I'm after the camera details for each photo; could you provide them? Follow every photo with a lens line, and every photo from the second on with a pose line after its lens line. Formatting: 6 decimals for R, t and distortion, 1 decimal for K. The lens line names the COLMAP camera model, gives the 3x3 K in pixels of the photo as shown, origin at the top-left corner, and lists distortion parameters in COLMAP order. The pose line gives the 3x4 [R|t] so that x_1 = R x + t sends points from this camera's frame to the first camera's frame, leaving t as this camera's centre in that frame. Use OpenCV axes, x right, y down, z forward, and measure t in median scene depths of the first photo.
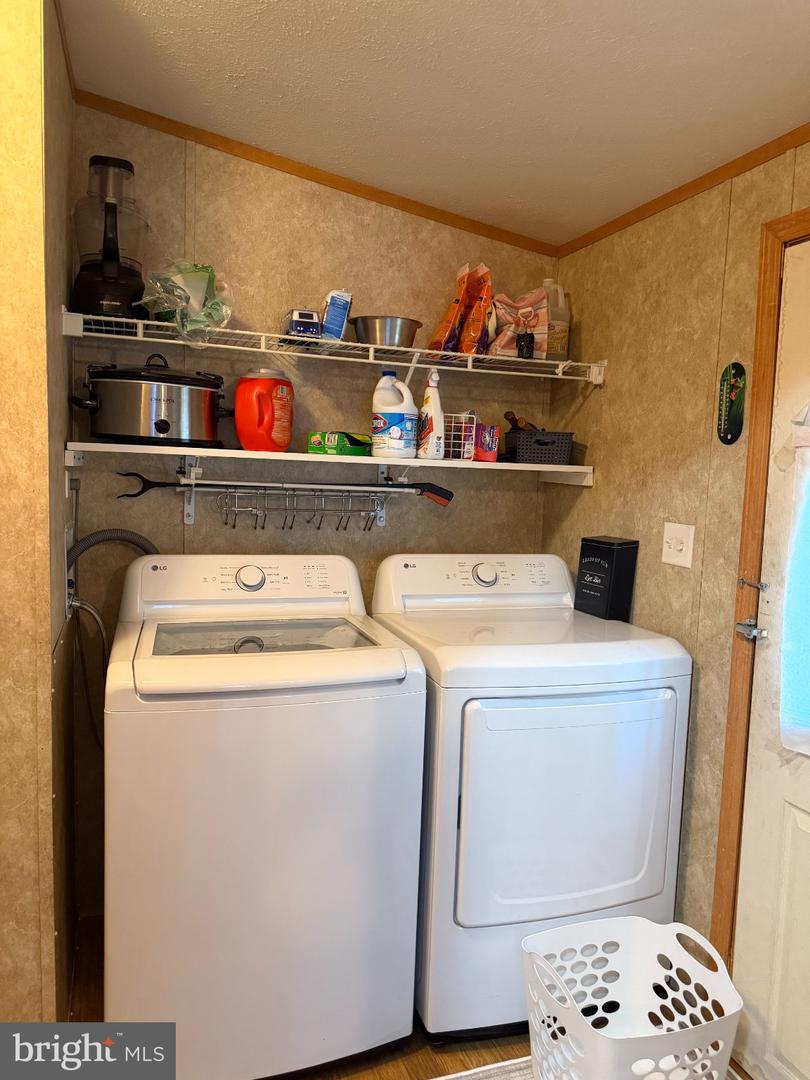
lens RADIAL K [[756.4, 0, 410.0], [0, 756.4, 547.9], [0, 0, 1]] dist [0.041401, -0.048806]
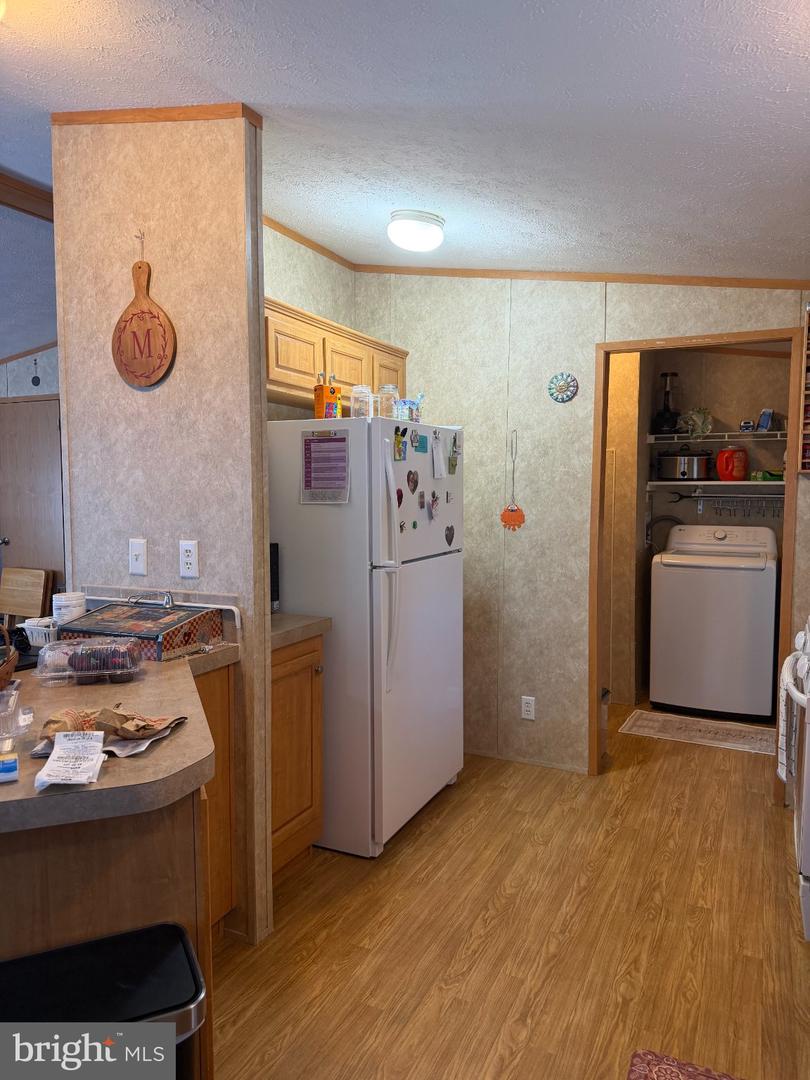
lens RADIAL K [[756.4, 0, 402.7], [0, 756.4, 533.3], [0, 0, 1]] dist [0.041401, -0.048806]
pose [[0.692903, 0.009729, -0.720965, 0.820220], [-0.042108, 0.998748, -0.026991, 0.140874], [0.719800, 0.049061, 0.692446, -1.366235]]
